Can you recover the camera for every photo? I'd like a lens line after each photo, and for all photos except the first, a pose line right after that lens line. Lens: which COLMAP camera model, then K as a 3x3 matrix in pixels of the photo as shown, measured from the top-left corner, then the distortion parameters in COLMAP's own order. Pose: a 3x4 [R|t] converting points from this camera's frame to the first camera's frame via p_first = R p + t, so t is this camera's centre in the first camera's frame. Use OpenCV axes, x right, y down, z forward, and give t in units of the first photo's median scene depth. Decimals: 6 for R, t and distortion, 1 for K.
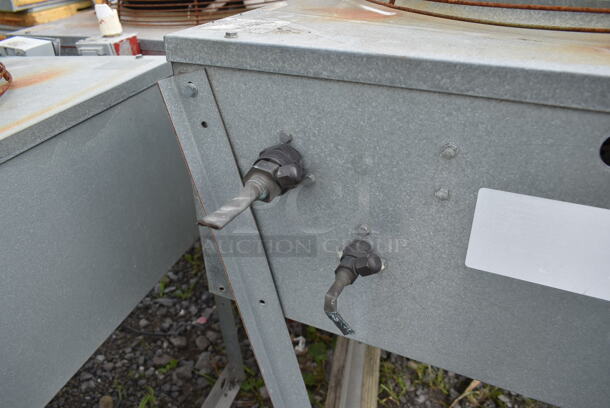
lens RADIAL K [[472.7, 0, 305.0], [0, 472.7, 204.0], [0, 0, 1]] dist [-0.009560, 0.001673]
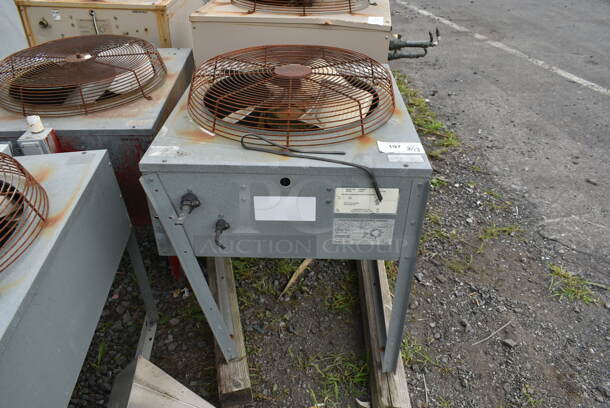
lens RADIAL K [[472.7, 0, 305.0], [0, 472.7, 204.0], [0, 0, 1]] dist [-0.009560, 0.001673]
pose [[0.915953, -0.203278, 0.345989, -0.326406], [0.187194, 0.979087, 0.079672, -0.124877], [-0.354949, -0.008209, 0.934850, -1.576417]]
